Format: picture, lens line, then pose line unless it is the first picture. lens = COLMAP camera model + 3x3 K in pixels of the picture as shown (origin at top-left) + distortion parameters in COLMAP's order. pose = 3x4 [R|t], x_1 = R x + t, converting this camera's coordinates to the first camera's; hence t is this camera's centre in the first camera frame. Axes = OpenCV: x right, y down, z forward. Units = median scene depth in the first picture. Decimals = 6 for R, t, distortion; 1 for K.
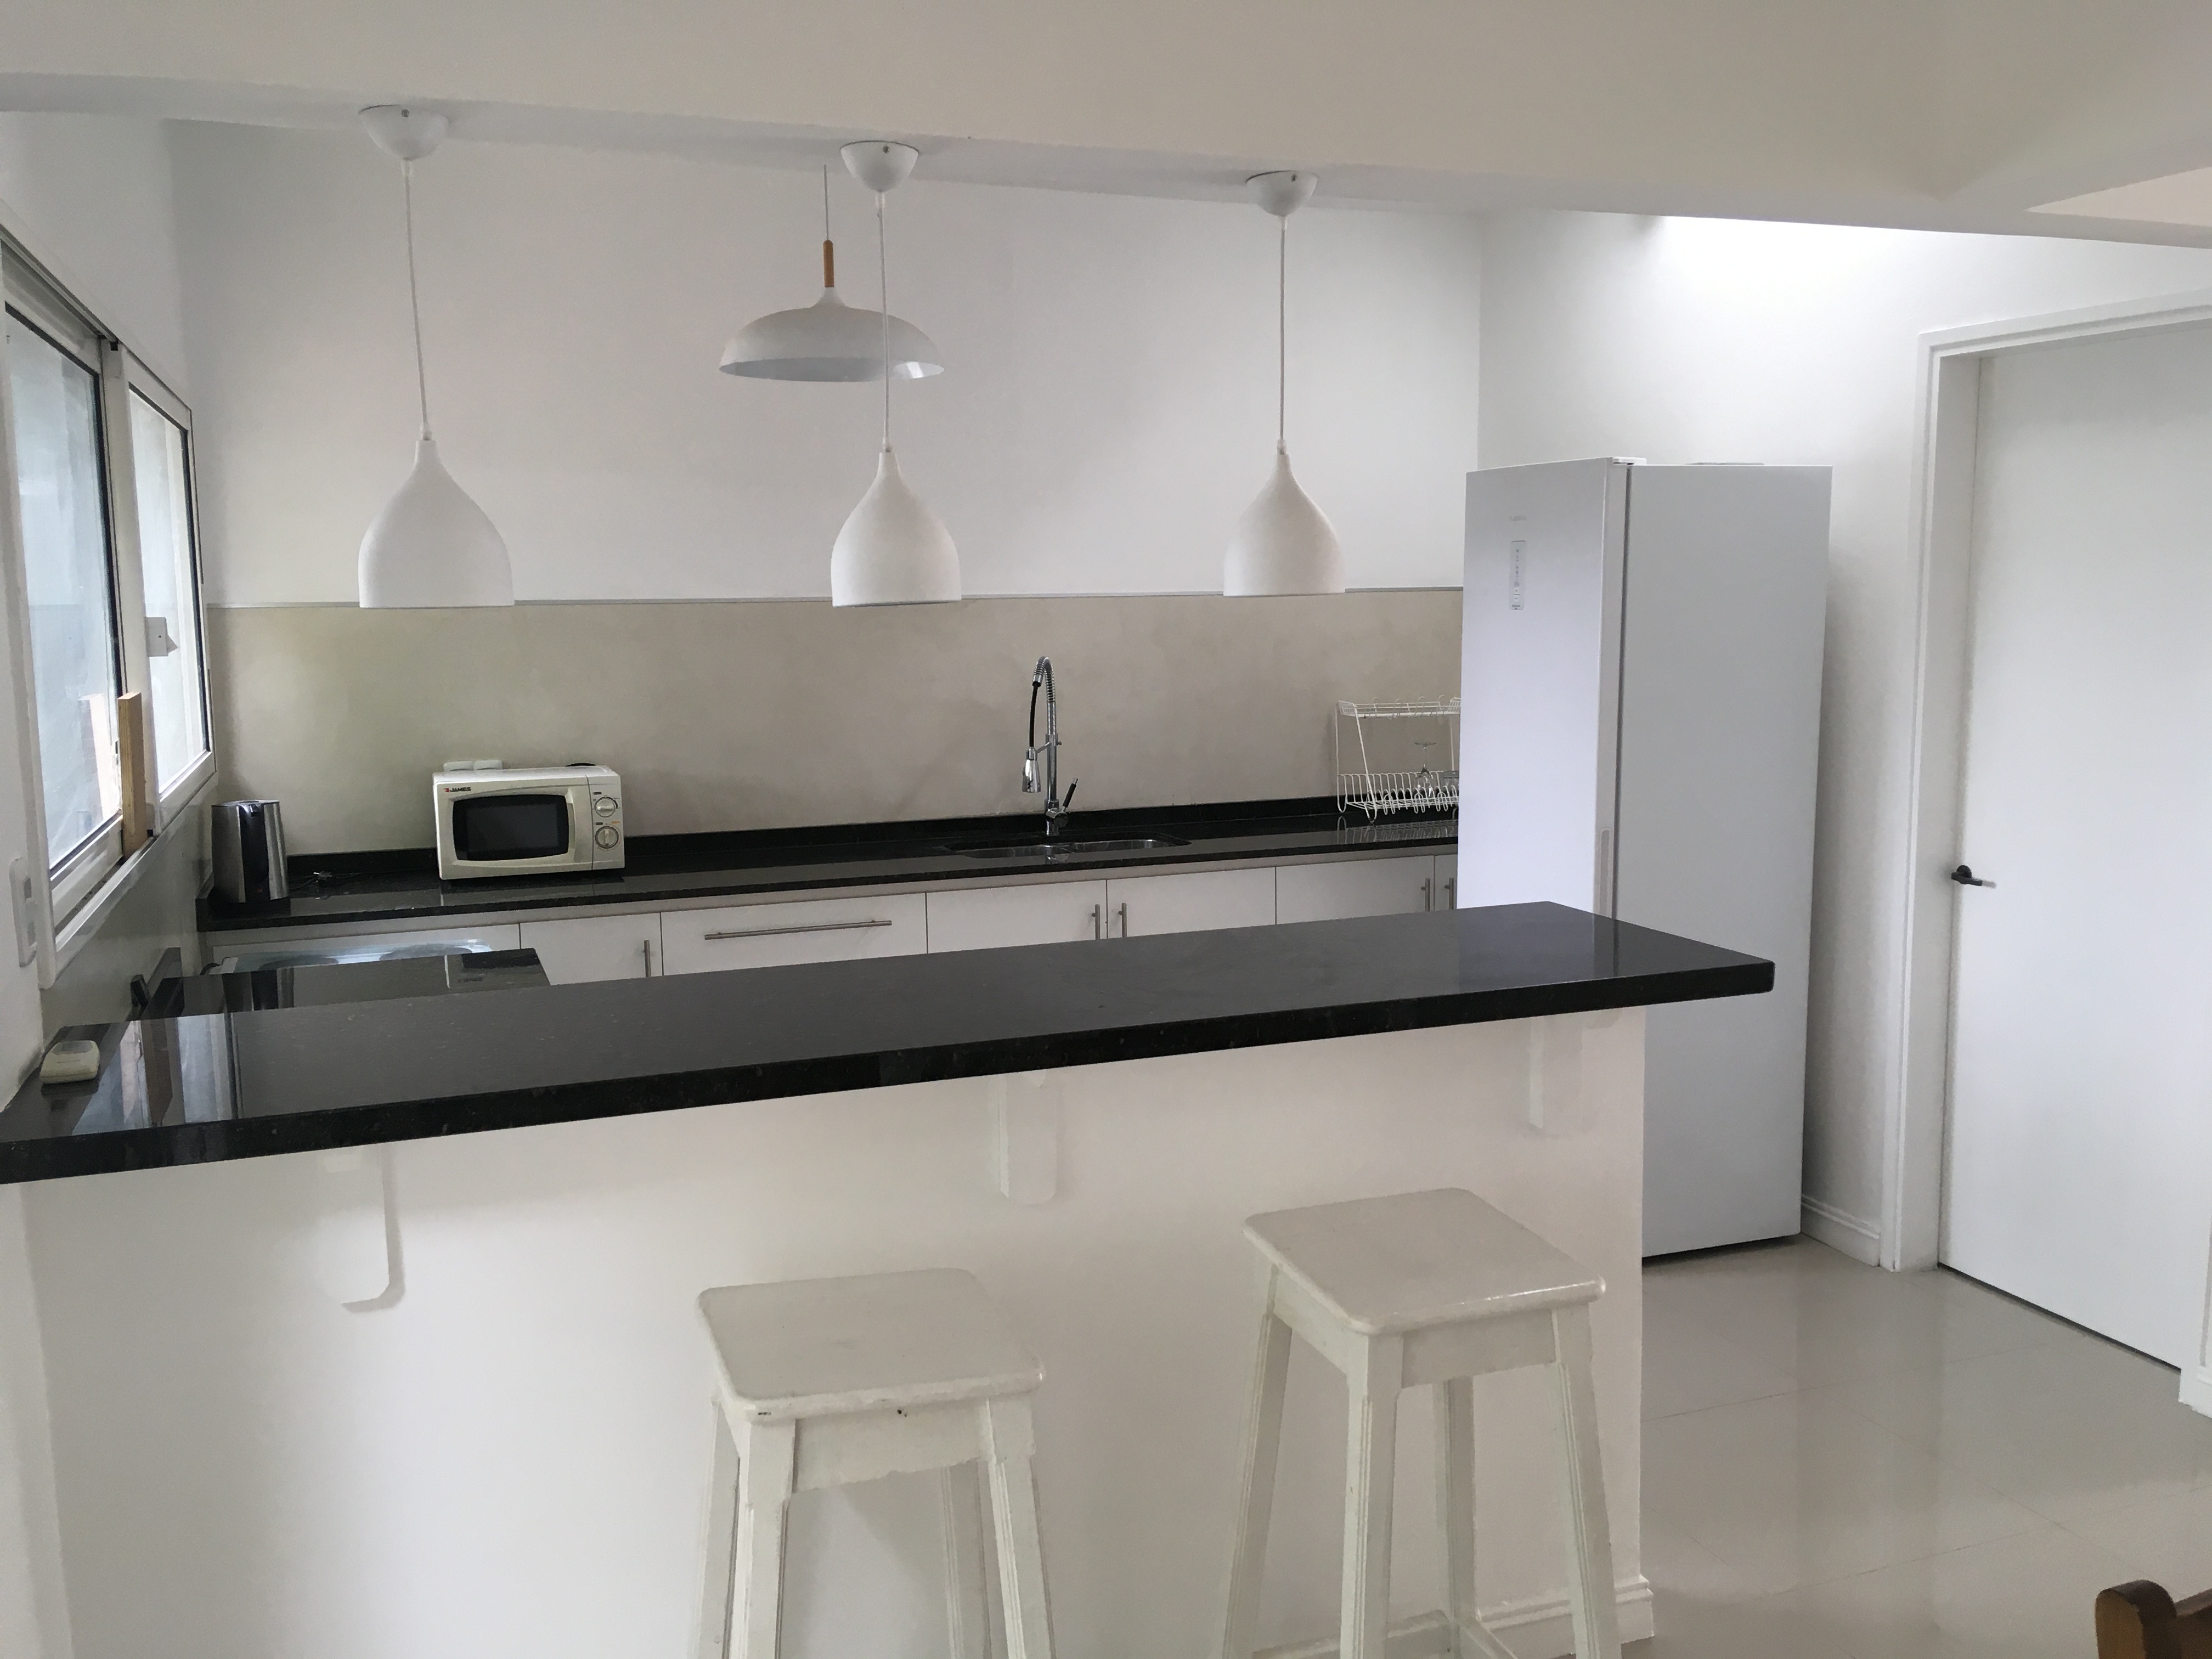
lens RADIAL K [[1865.2, 0, 1106.0], [0, 1865.2, 829.5], [0, 0, 1]] dist [0.058393, 0.003199]
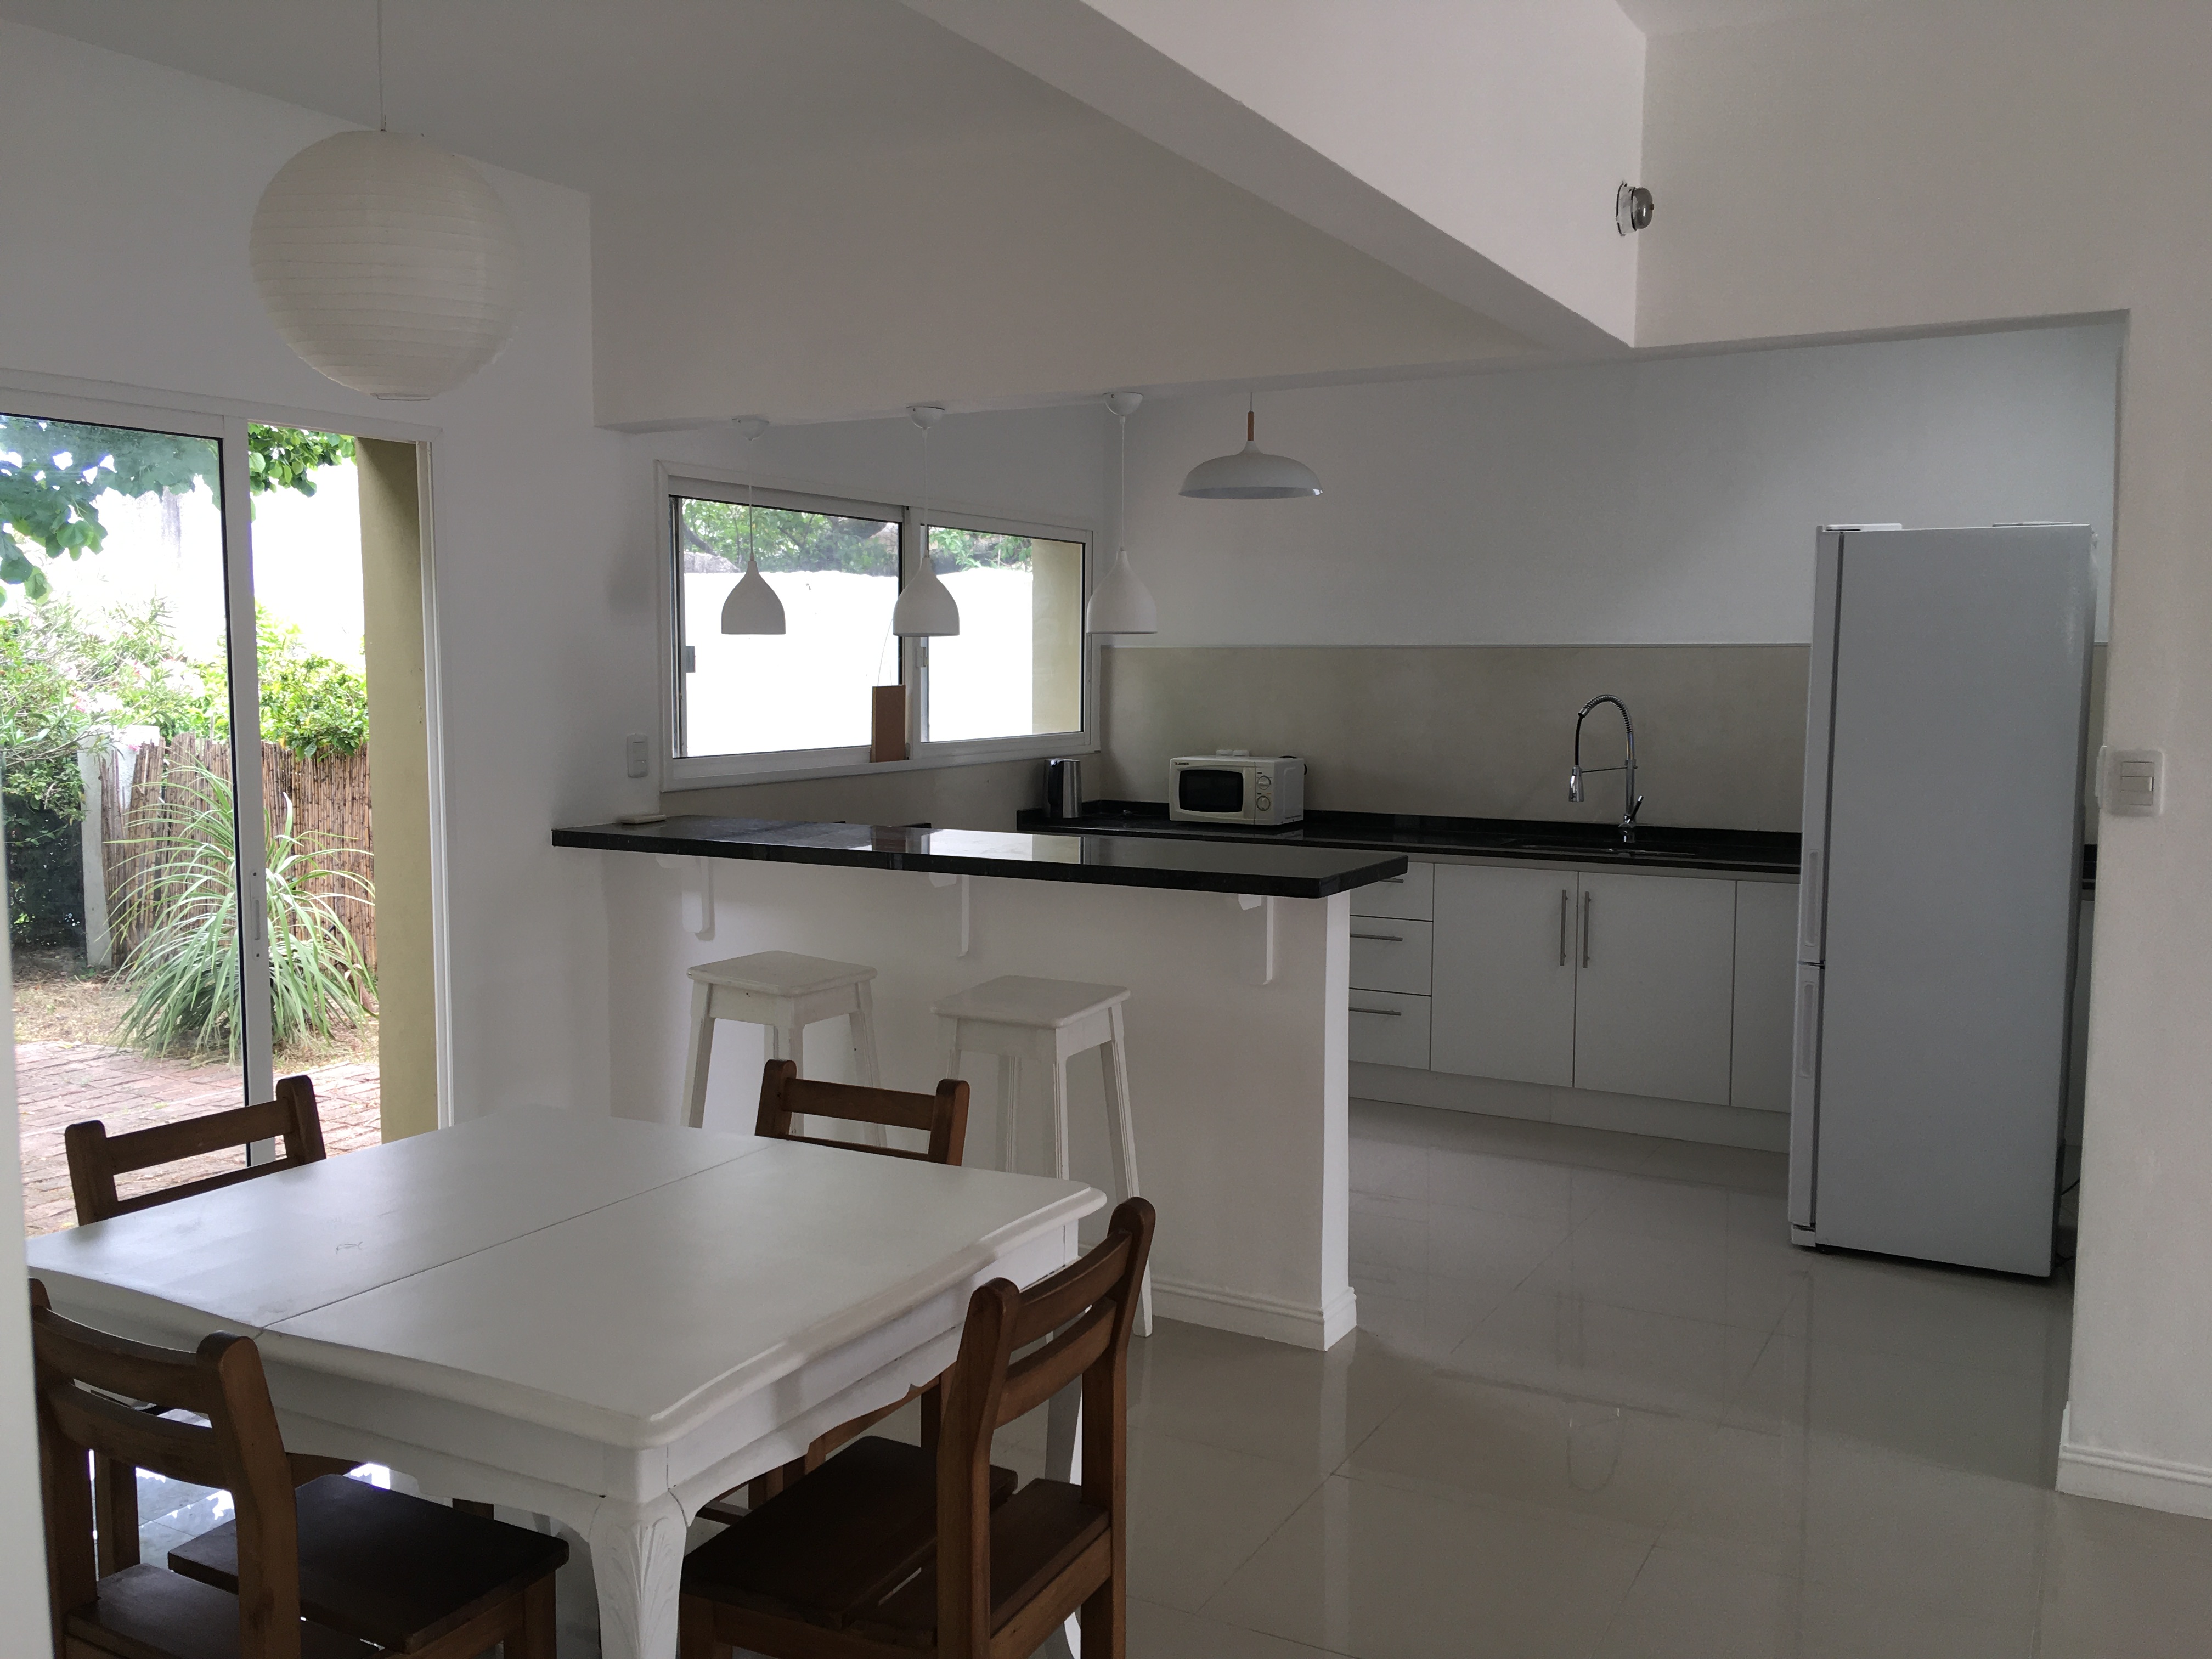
lens RADIAL K [[1865.2, 0, 1106.0], [0, 1865.2, 829.5], [0, 0, 1]] dist [0.058393, 0.003199]
pose [[0.653007, 0.085638, -0.752494, 0.777156], [-0.112067, 0.993575, 0.015824, 0.015323], [0.749015, 0.073996, 0.658408, -0.066884]]
